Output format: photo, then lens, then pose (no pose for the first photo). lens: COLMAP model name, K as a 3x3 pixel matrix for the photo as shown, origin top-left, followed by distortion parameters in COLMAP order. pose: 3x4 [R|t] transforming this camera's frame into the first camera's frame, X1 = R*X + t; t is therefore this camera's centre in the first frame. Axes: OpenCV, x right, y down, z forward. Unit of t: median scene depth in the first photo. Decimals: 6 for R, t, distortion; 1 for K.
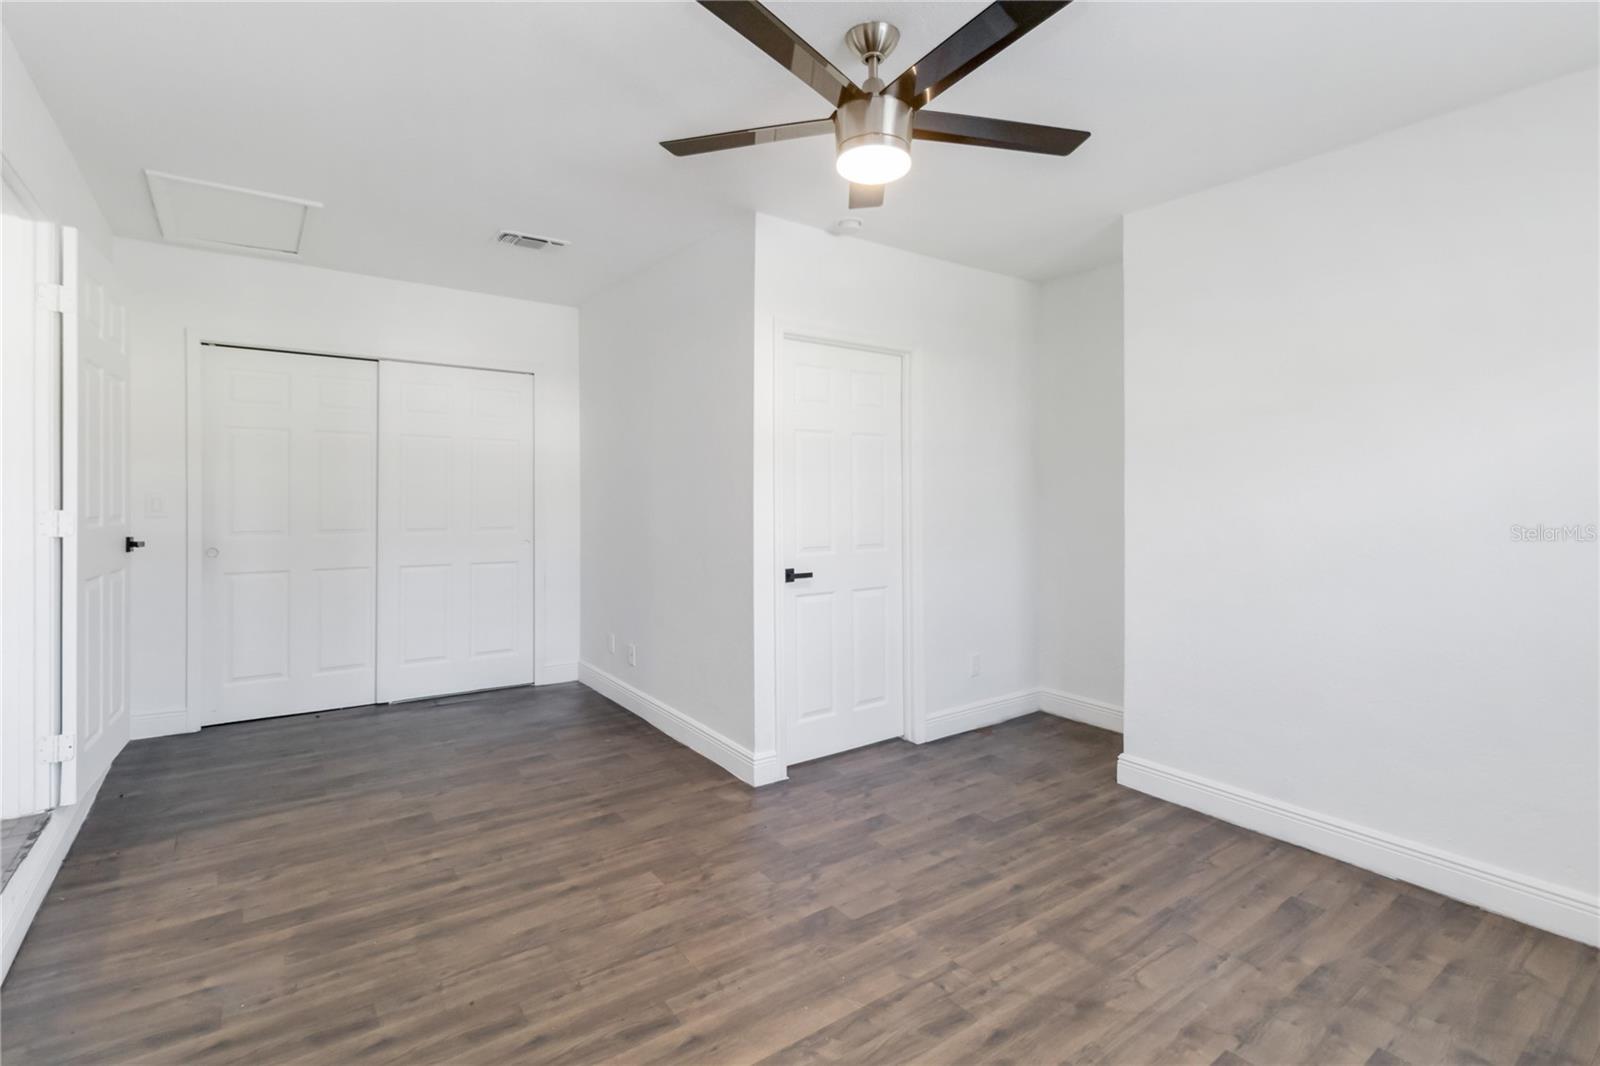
lens RADIAL K [[757.2, 0, 794.3], [0, 757.2, 508.2], [0, 0, 1]] dist [0.005137, 0.001743]
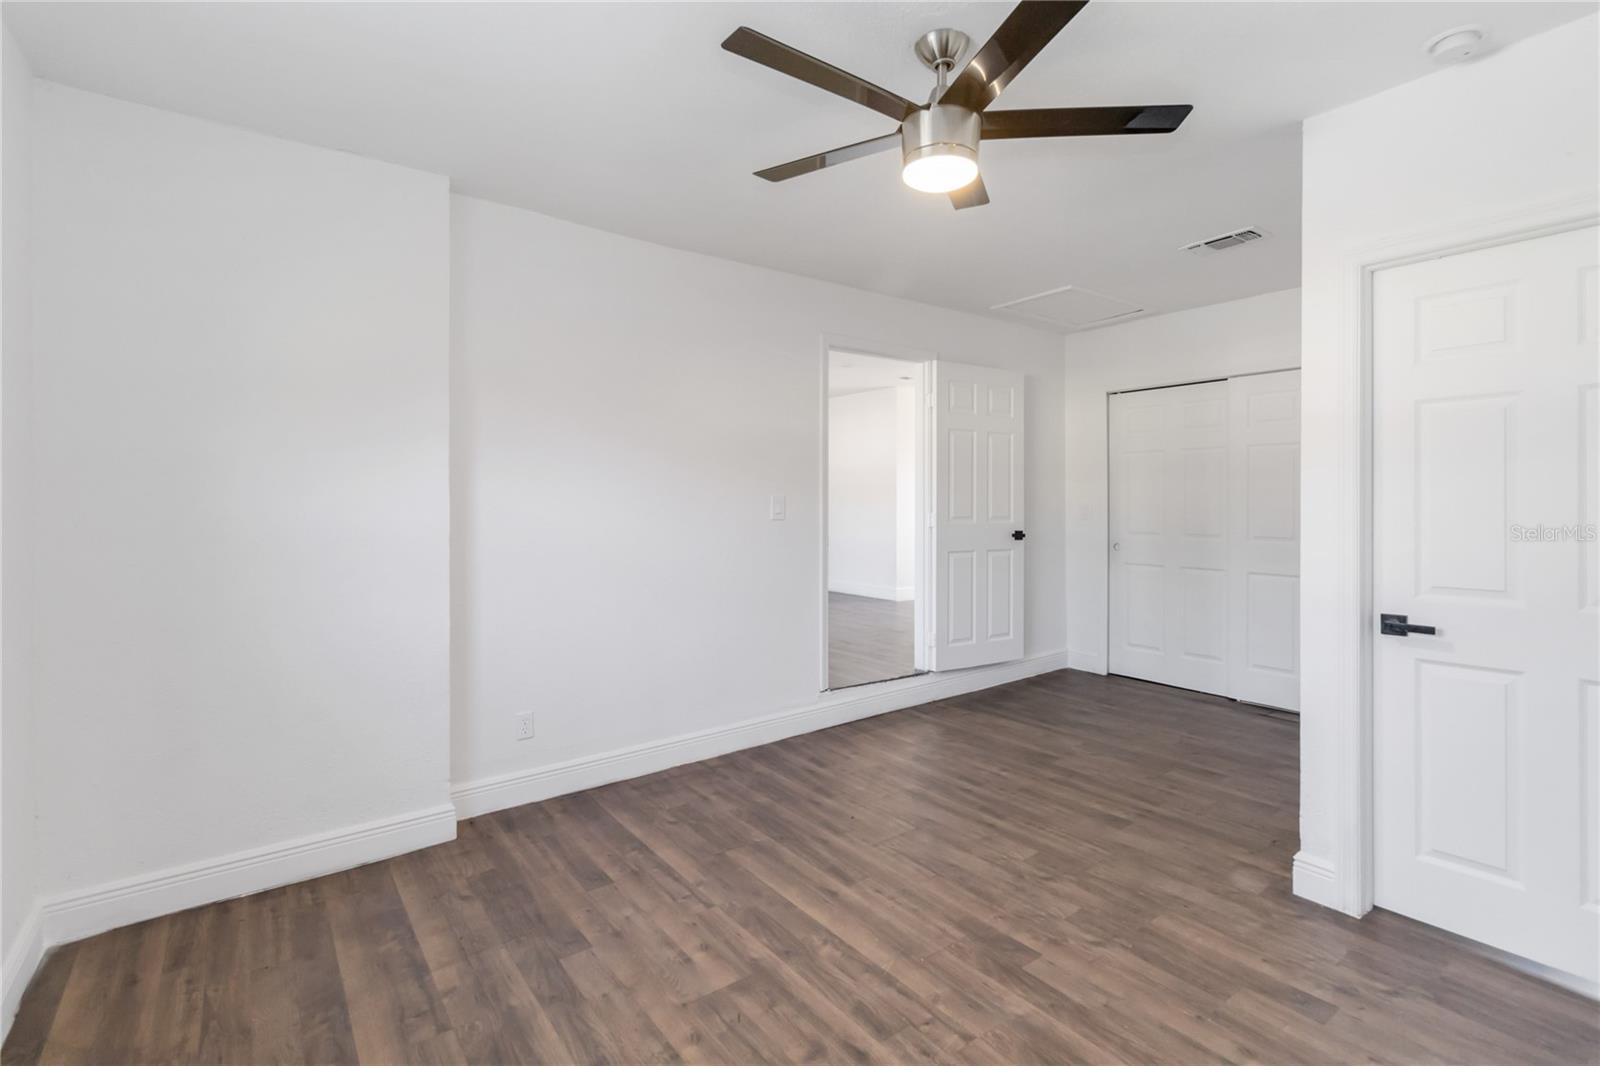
lens RADIAL K [[757.2, 0, 803.8], [0, 757.2, 516.7], [0, 0, 1]] dist [0.005137, 0.001743]
pose [[0.016120, 0.015632, -0.999748, 0.889734], [-0.017740, 0.999725, 0.015345, -0.009426], [0.999713, 0.017488, 0.016392, 0.647357]]
